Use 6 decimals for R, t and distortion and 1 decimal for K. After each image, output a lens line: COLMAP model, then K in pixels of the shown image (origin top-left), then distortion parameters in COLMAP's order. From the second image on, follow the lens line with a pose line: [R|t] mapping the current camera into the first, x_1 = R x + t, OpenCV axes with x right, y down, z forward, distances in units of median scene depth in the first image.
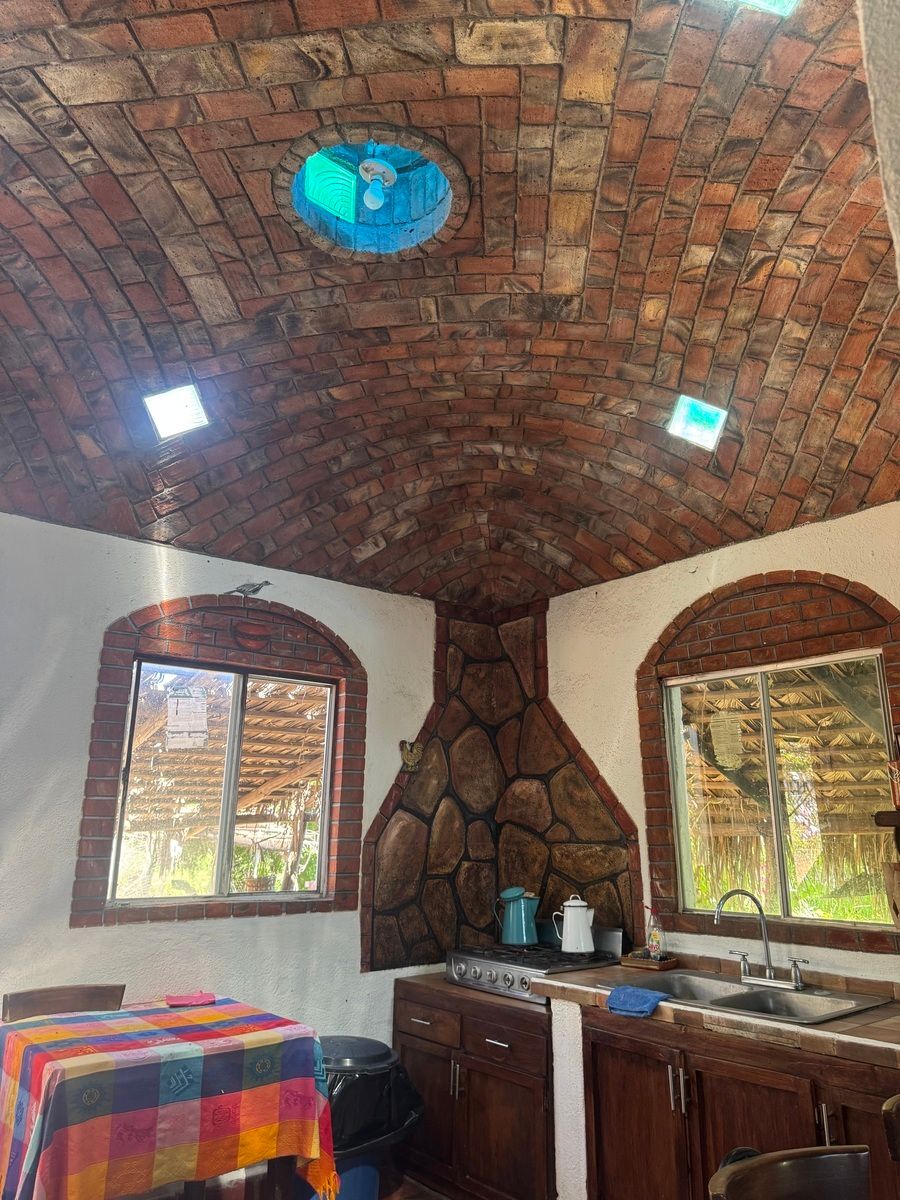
lens RADIAL K [[862.6, 0, 450.0], [0, 862.6, 600.0], [0, 0, 1]] dist [0.083701, -0.110173]
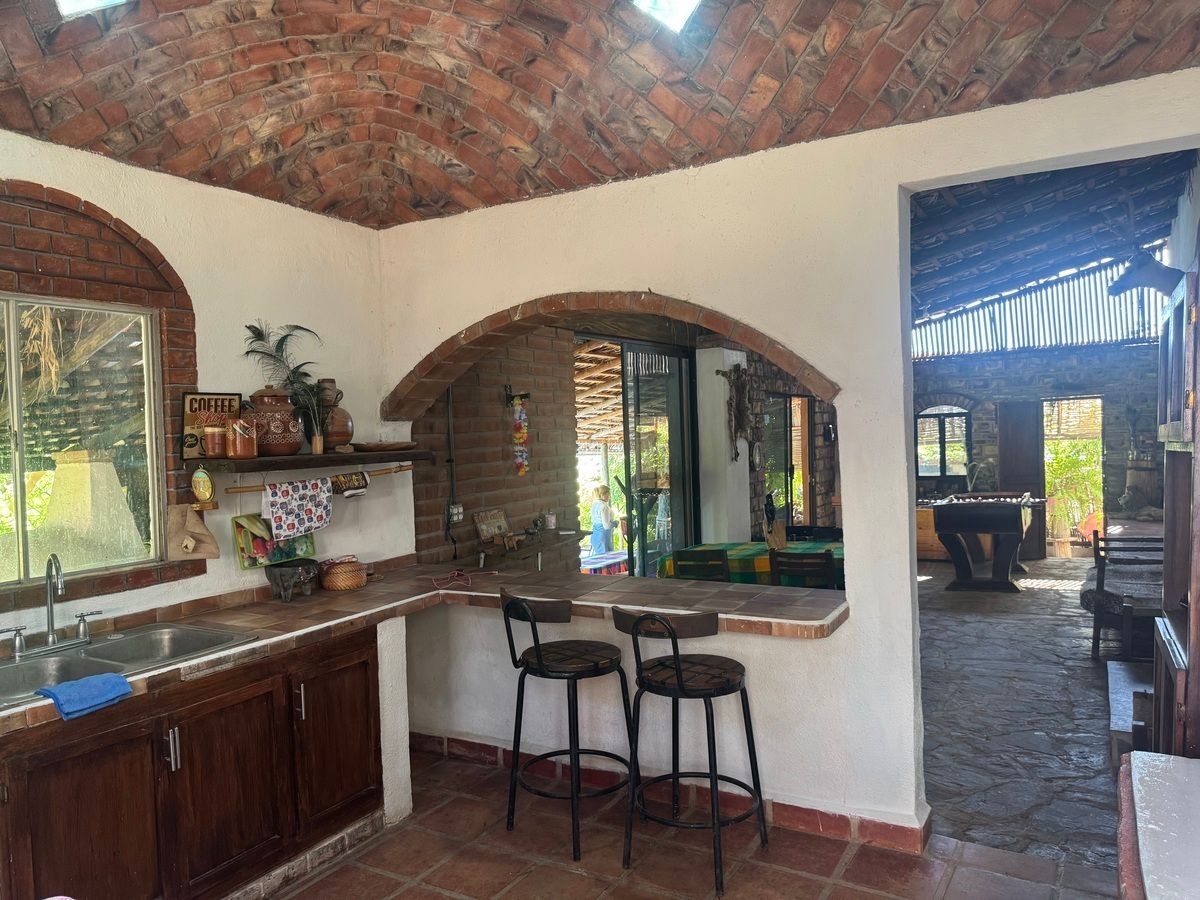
lens RADIAL K [[862.6, 0, 600.0], [0, 862.6, 450.0], [0, 0, 1]] dist [0.083701, -0.110173]
pose [[-0.370615, -0.017917, 0.928614, -0.683320], [-0.213475, 0.974690, -0.066393, 0.174629], [-0.903921, -0.222842, -0.365060, 0.859653]]
